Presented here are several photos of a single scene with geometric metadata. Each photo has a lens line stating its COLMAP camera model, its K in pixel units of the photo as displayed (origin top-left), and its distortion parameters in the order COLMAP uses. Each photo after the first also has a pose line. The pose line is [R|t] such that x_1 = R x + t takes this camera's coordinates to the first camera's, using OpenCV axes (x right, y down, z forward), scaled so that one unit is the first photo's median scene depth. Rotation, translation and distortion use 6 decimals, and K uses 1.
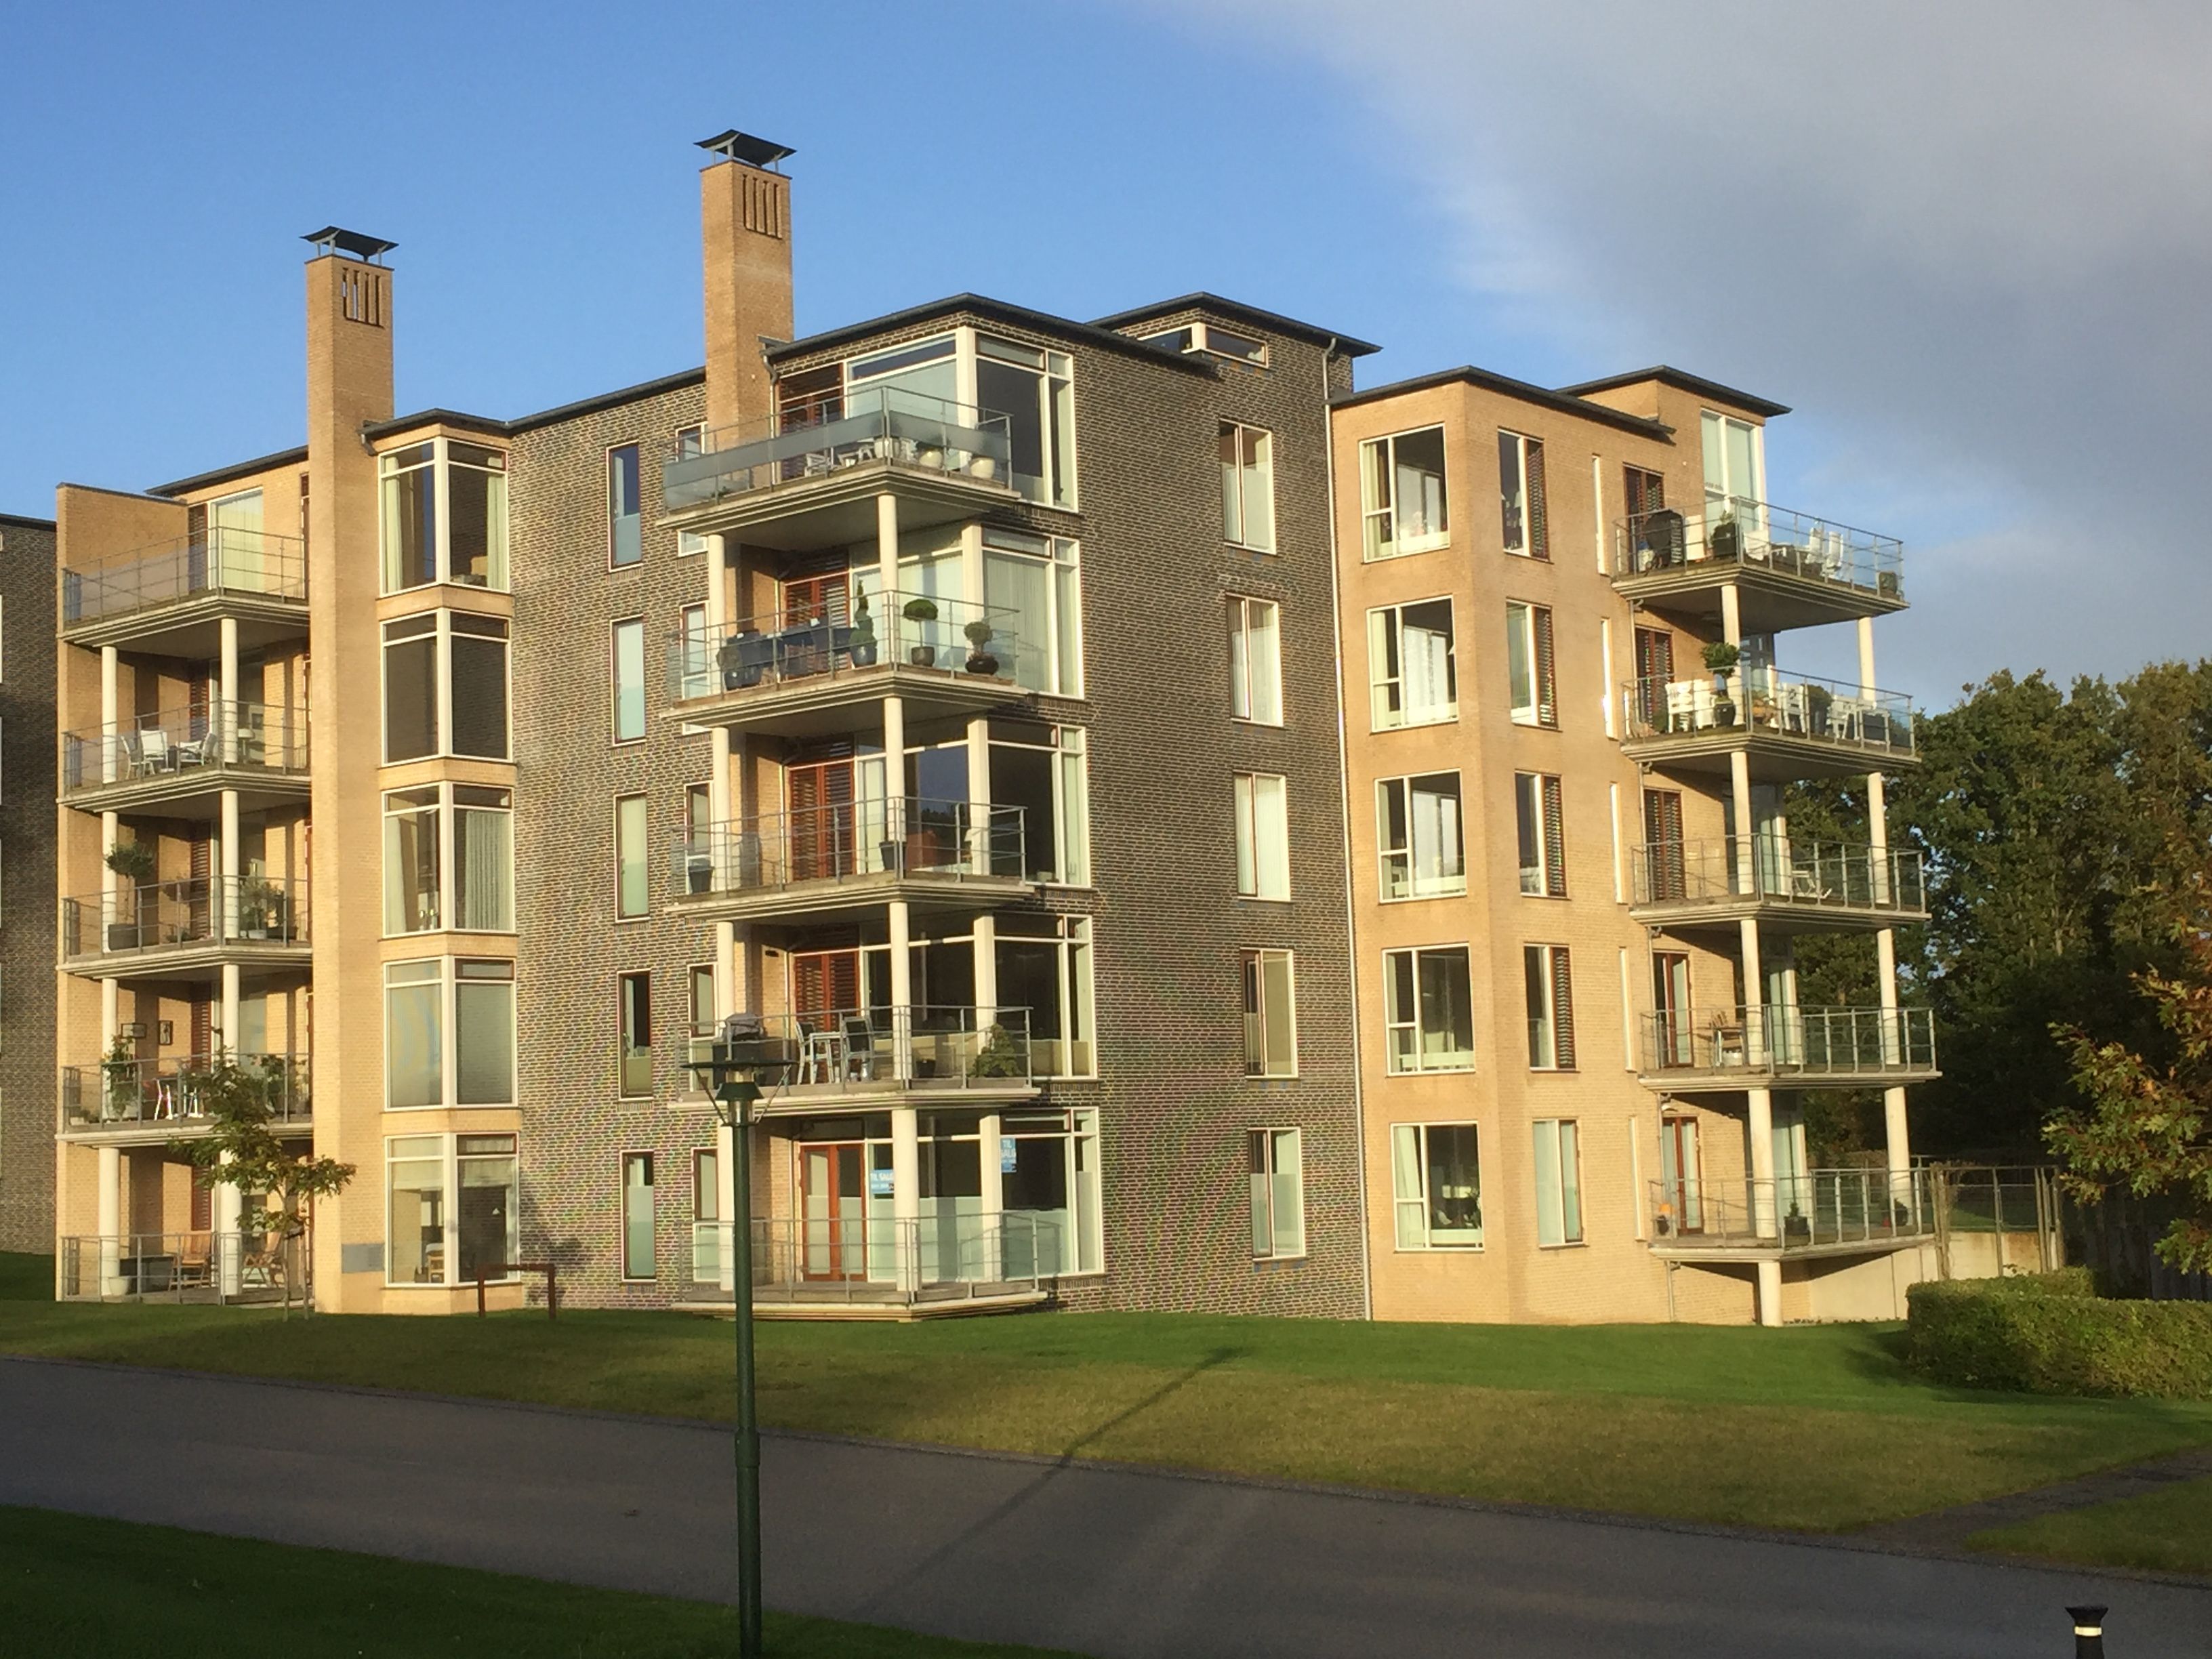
lens RADIAL K [[3071.3, 0, 1106.0], [0, 3071.3, 829.5], [0, 0, 1]] dist [0.068208, -0.042358]
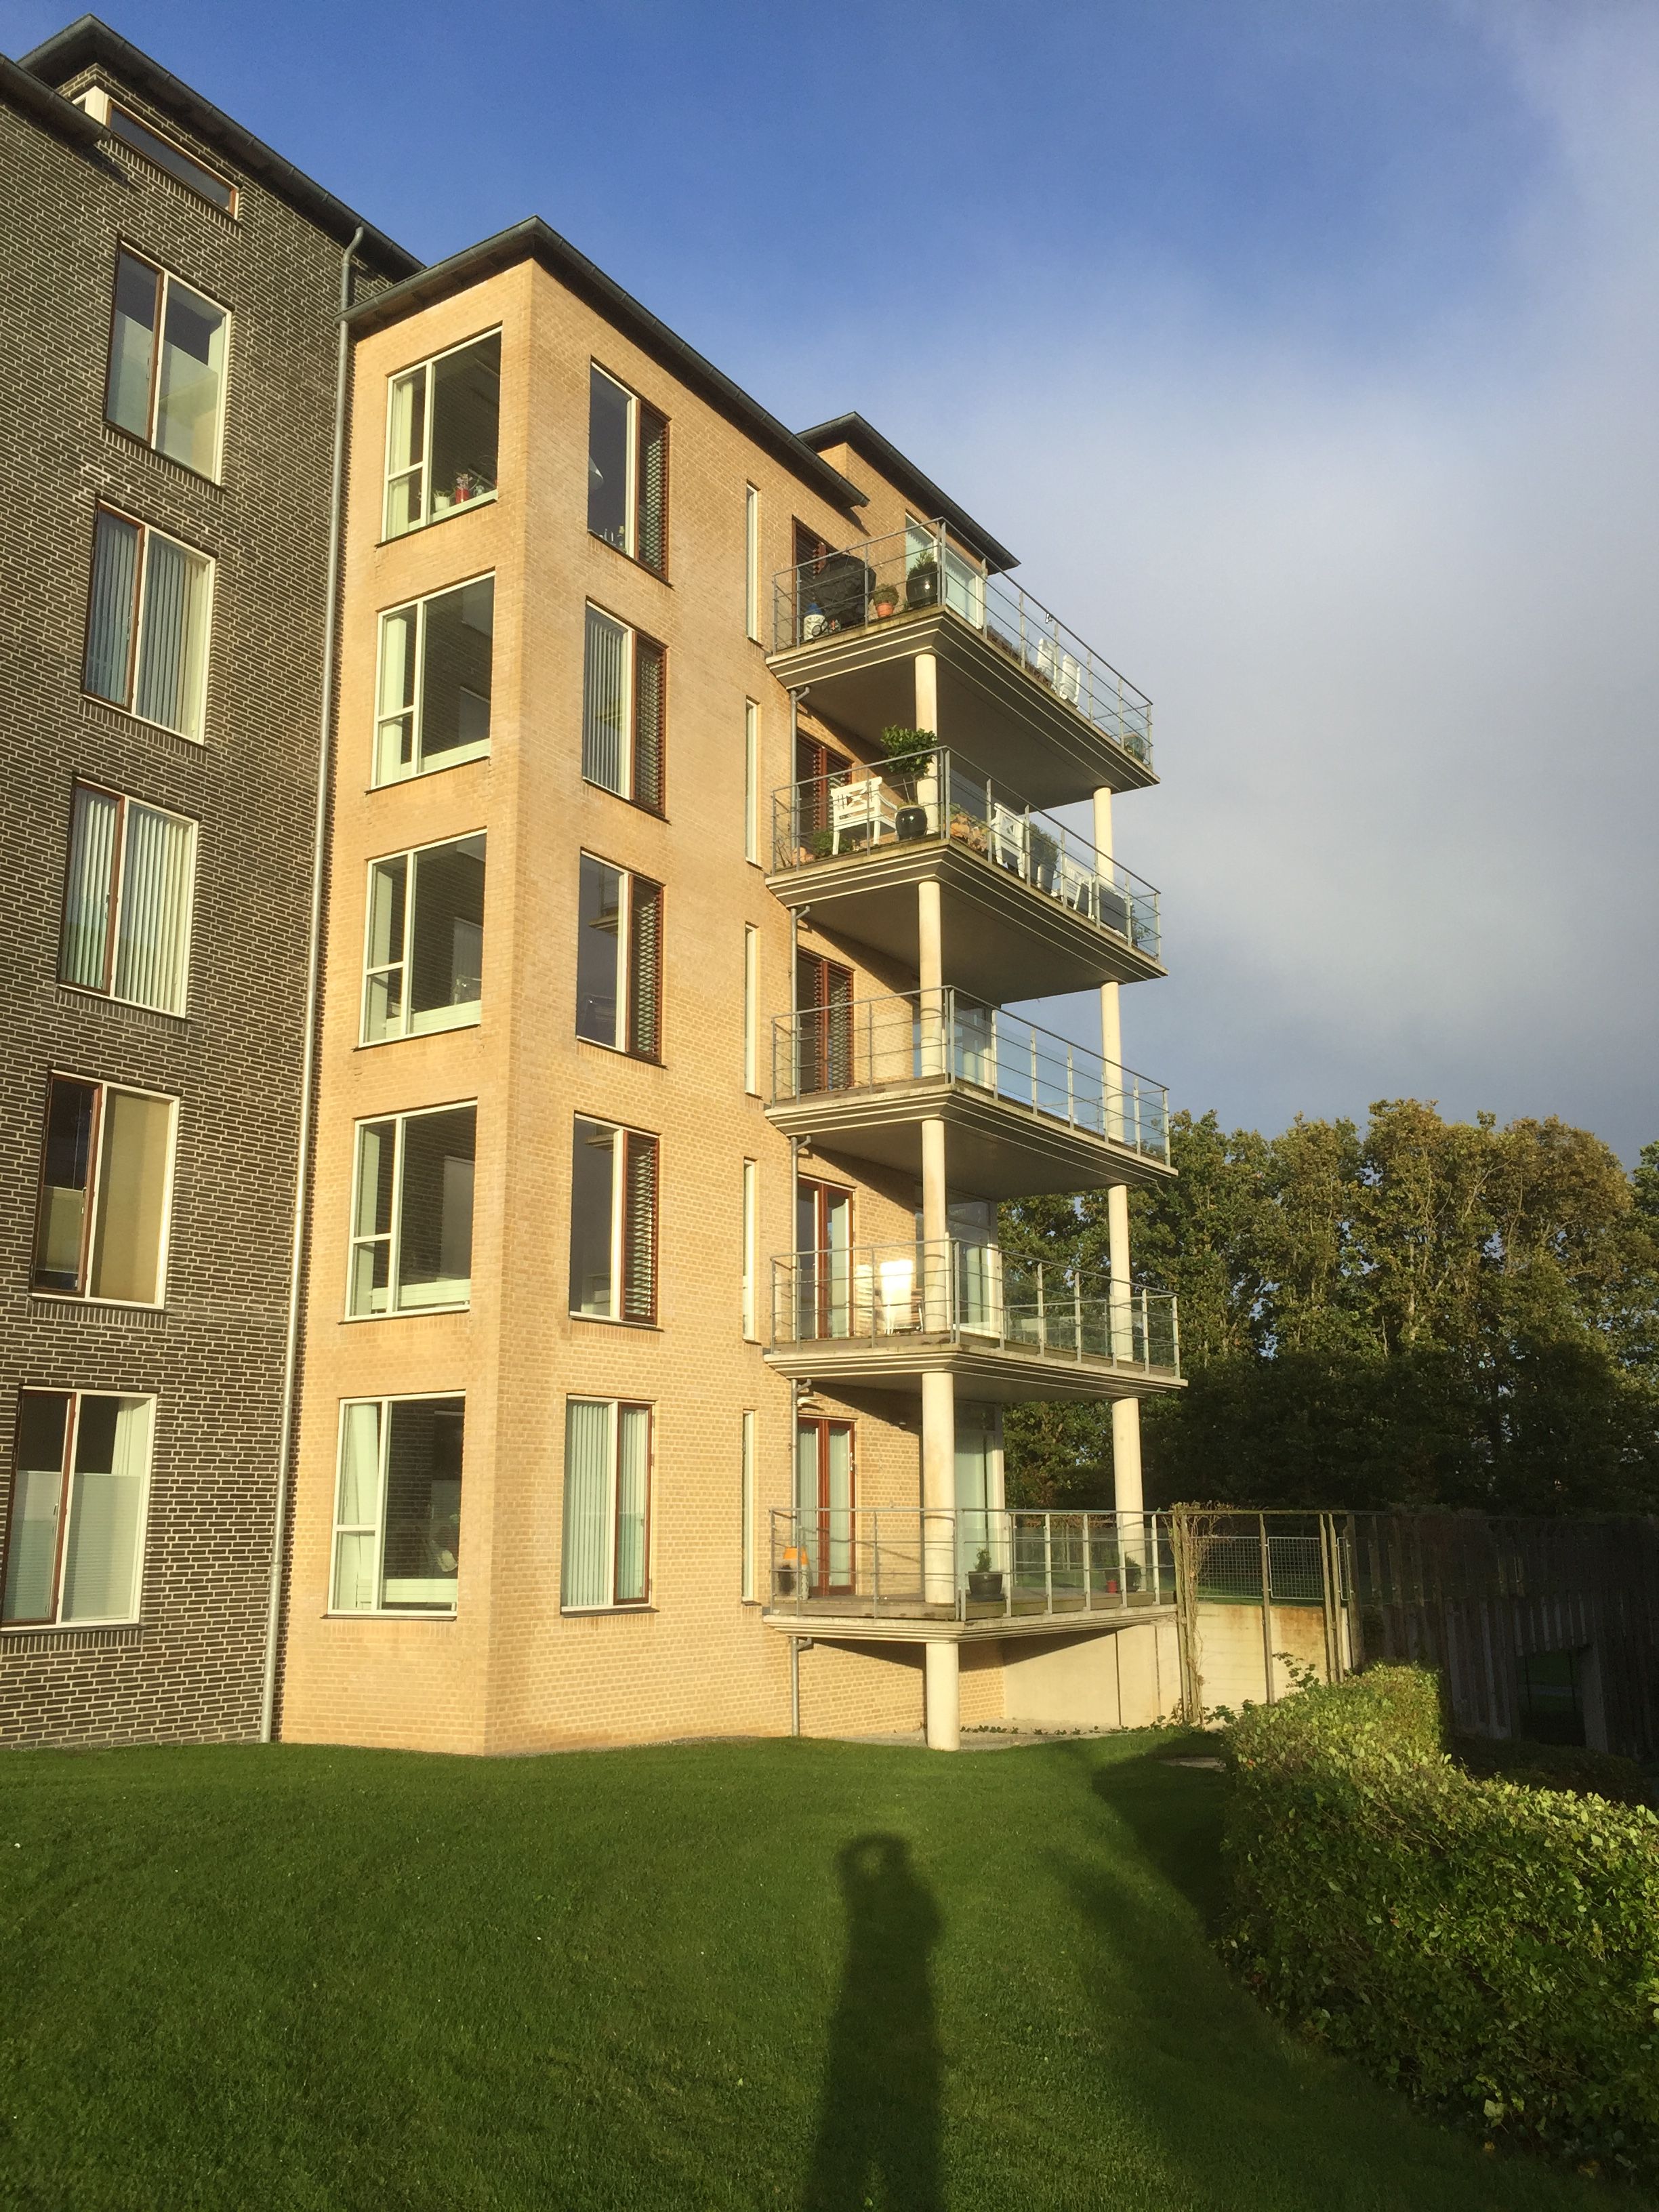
lens RADIAL K [[1894.6, 0, 827.5], [0, 1894.6, 1144.0], [0, 0, 1]] dist [0.136676, -0.172273]
pose [[0.991209, 0.056042, 0.119850, 0.135510], [-0.043840, 0.993804, -0.102131, 0.077358], [-0.124831, 0.095979, 0.987525, 0.589819]]
